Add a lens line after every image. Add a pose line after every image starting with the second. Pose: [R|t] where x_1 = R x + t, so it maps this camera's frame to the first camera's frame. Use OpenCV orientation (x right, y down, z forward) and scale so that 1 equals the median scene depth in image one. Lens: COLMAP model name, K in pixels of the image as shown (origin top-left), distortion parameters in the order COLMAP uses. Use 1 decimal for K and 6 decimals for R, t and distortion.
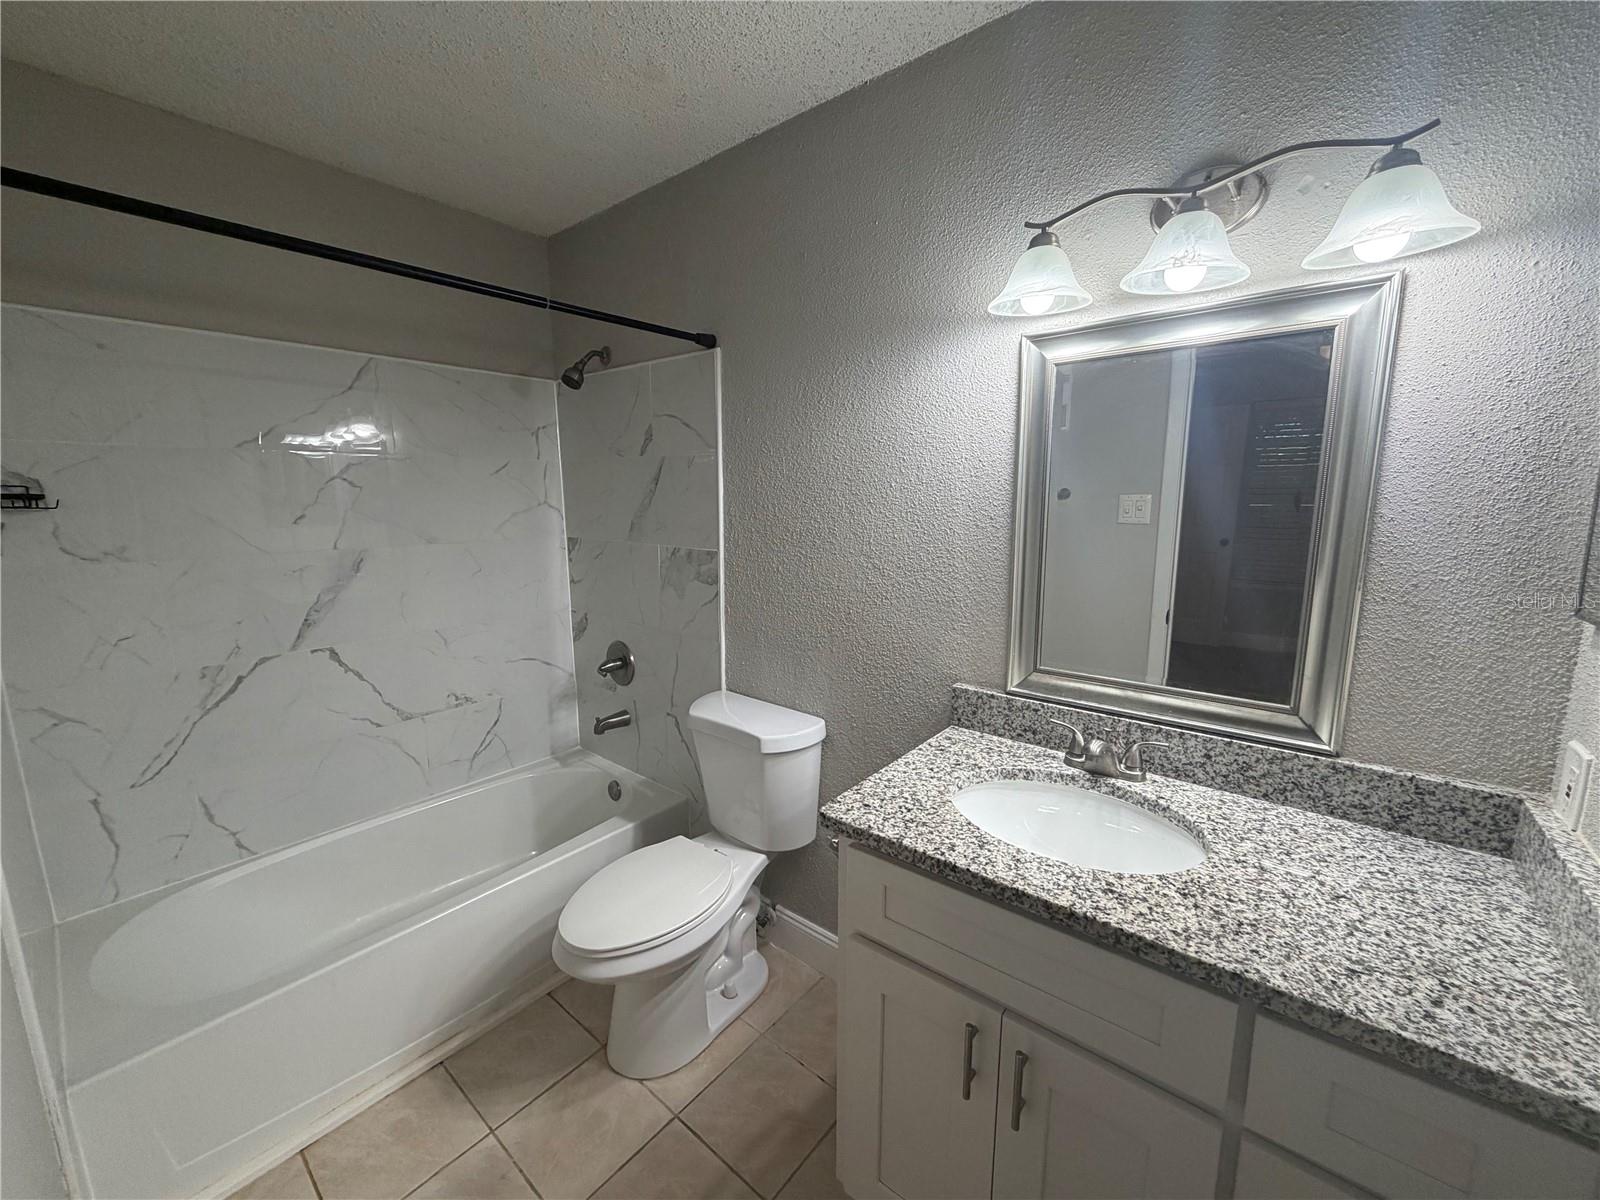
lens RADIAL K [[633.3, 0, 795.6], [0, 633.3, 600.8], [0, 0, 1]] dist [-0.000432, 0.000077]
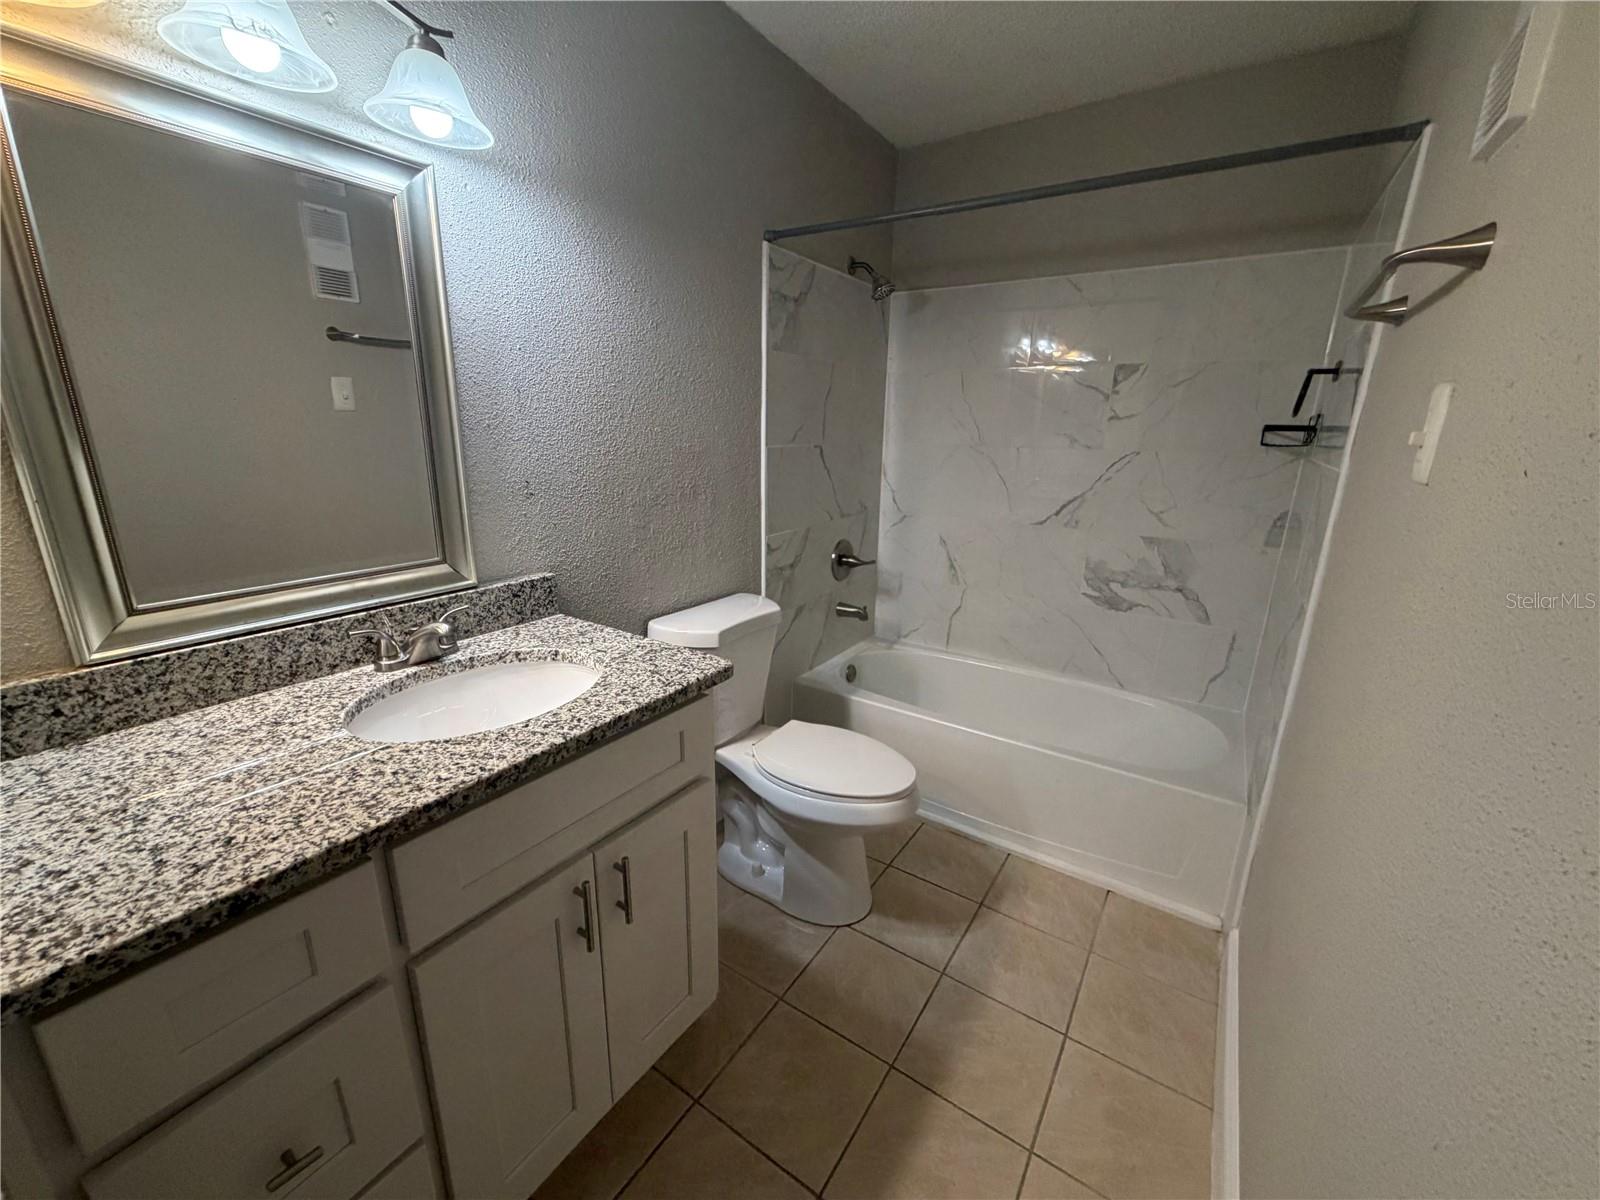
lens RADIAL K [[633.3, 0, 795.6], [0, 633.3, 600.8], [0, 0, 1]] dist [-0.000432, 0.000077]
pose [[-0.096944, -0.286570, 0.953142, -0.414186], [0.109312, 0.948794, 0.296381, -0.029074], [-0.989269, 0.132922, -0.060654, 0.475831]]
